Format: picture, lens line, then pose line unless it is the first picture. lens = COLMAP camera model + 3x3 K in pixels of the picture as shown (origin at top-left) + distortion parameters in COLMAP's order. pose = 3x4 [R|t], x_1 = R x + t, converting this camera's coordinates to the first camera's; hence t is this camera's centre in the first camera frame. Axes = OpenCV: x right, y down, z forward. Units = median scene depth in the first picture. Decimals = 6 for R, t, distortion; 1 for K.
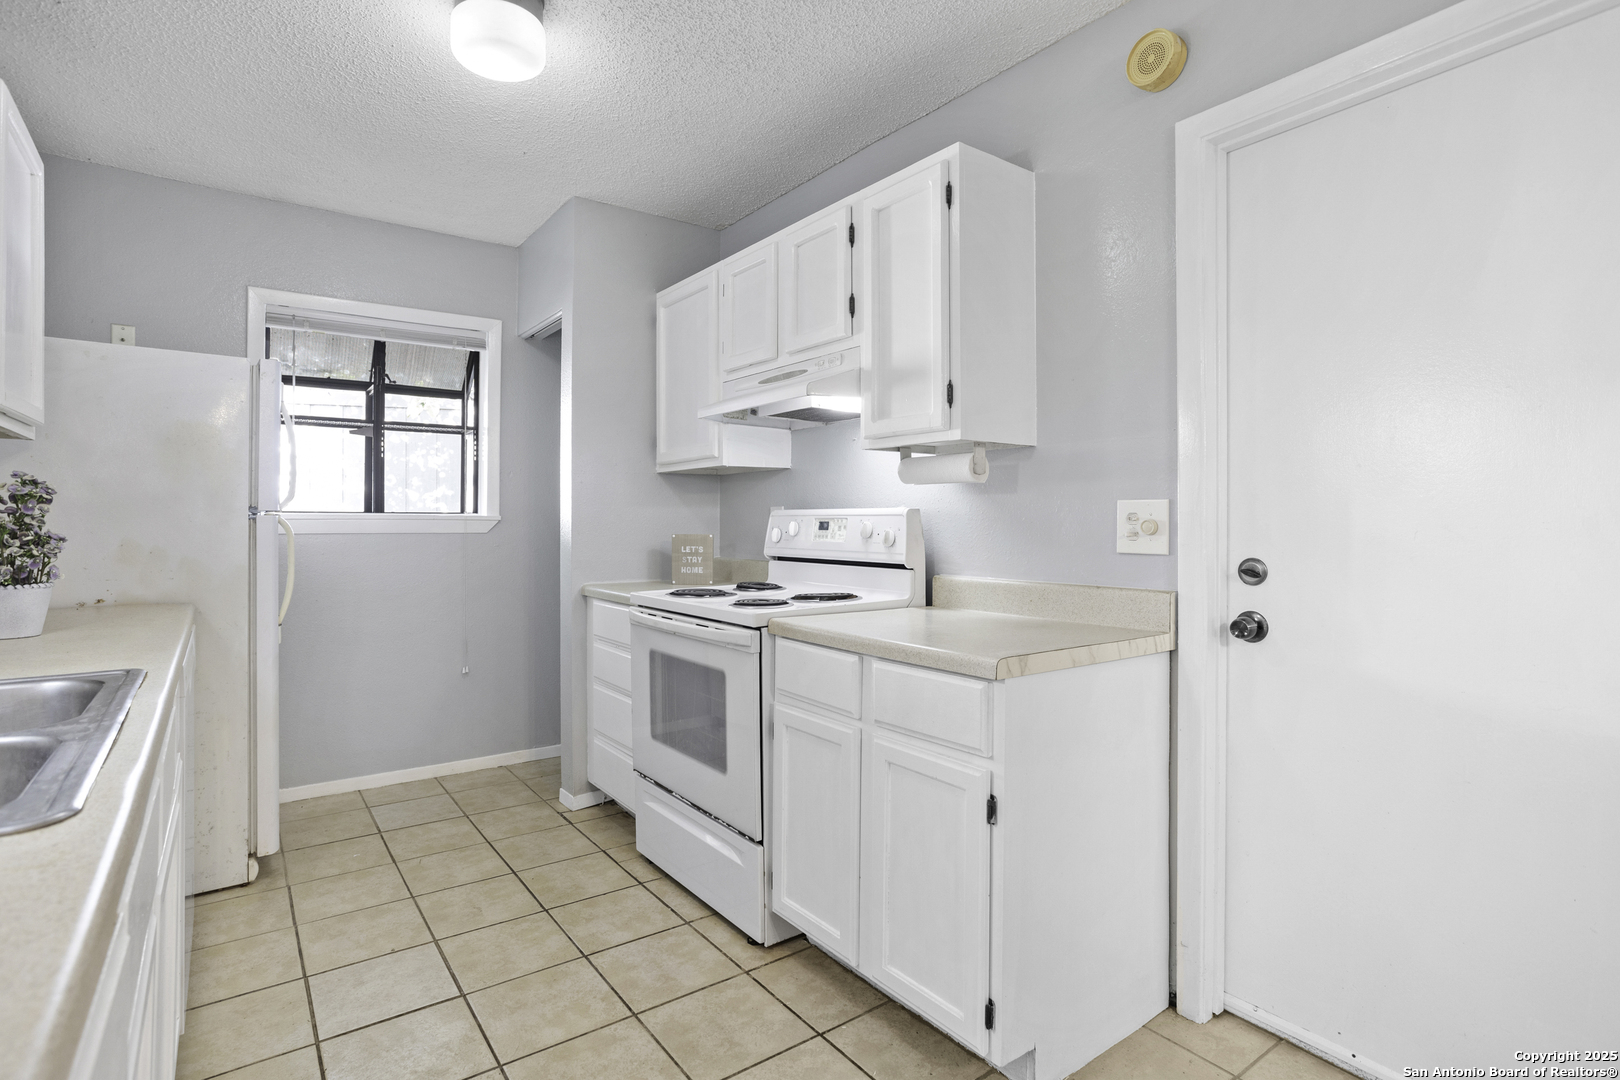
lens RADIAL K [[789.0, 0, 843.4], [0, 789.0, 508.3], [0, 0, 1]] dist [-0.001645, 0.002010]
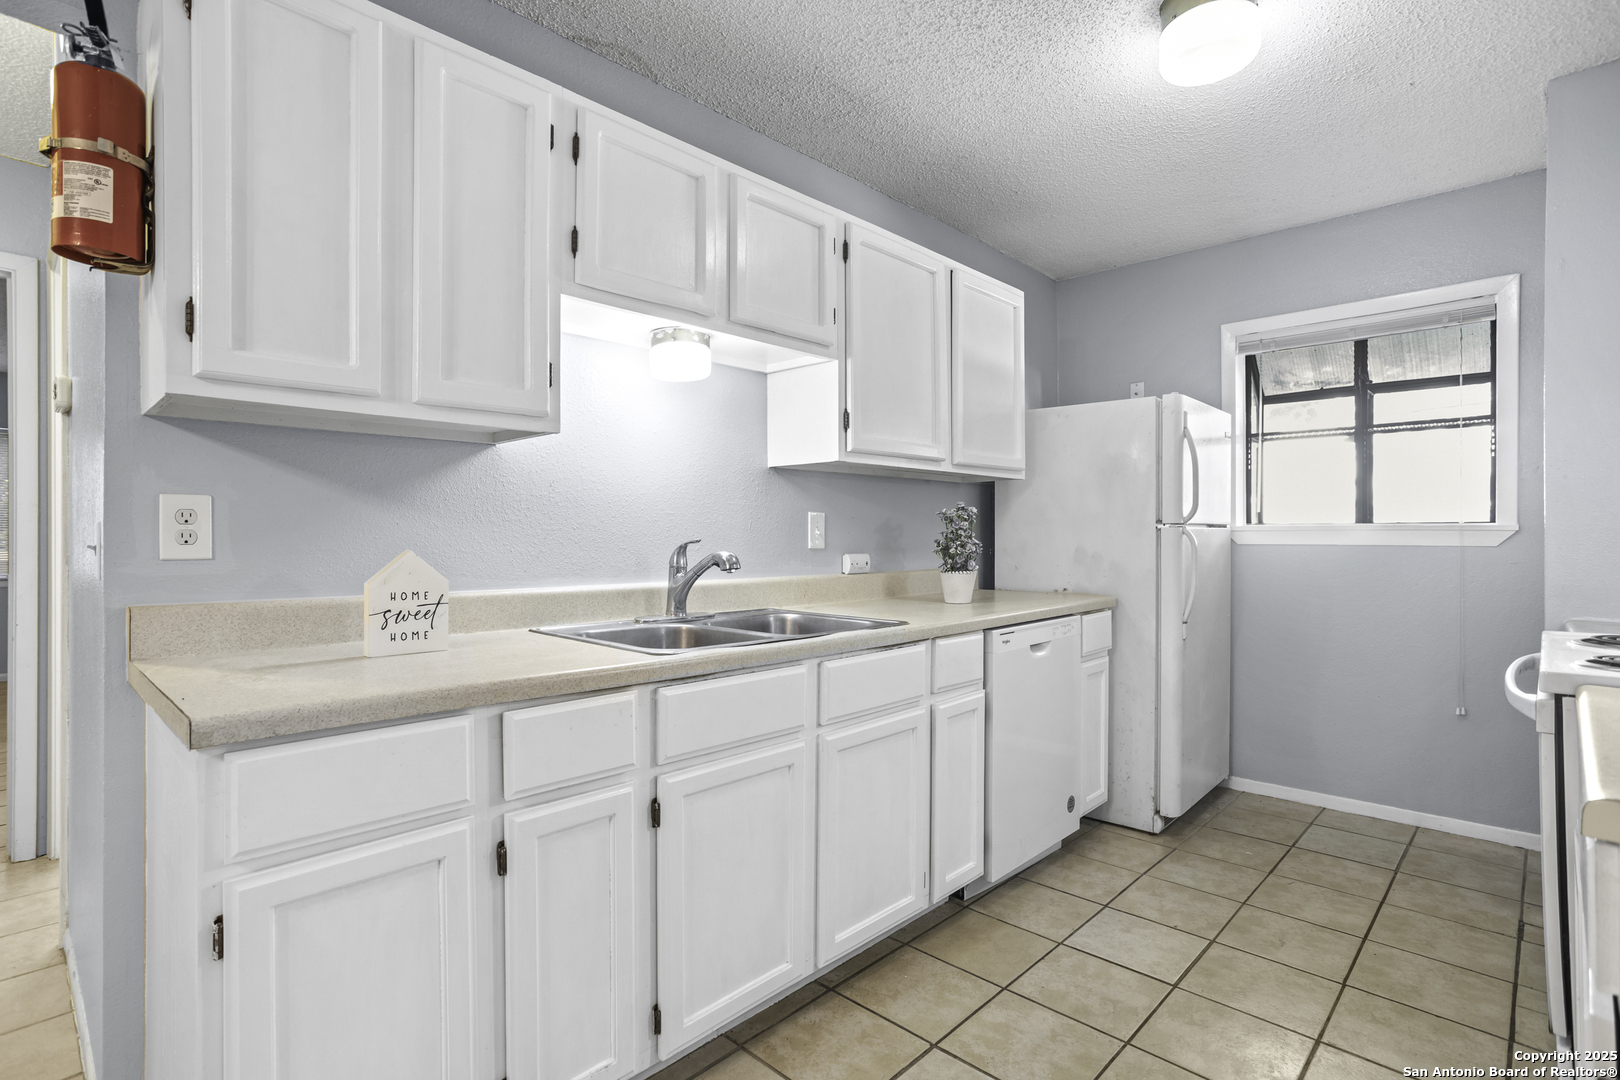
lens RADIAL K [[789.0, 0, 760.6], [0, 789.0, 535.6], [0, 0, 1]] dist [-0.001645, 0.002010]
pose [[0.158412, -0.000446, -0.987373, 0.267301], [0.018633, 0.999823, 0.002538, 0.004731], [0.987197, -0.018799, 0.158392, 0.176620]]
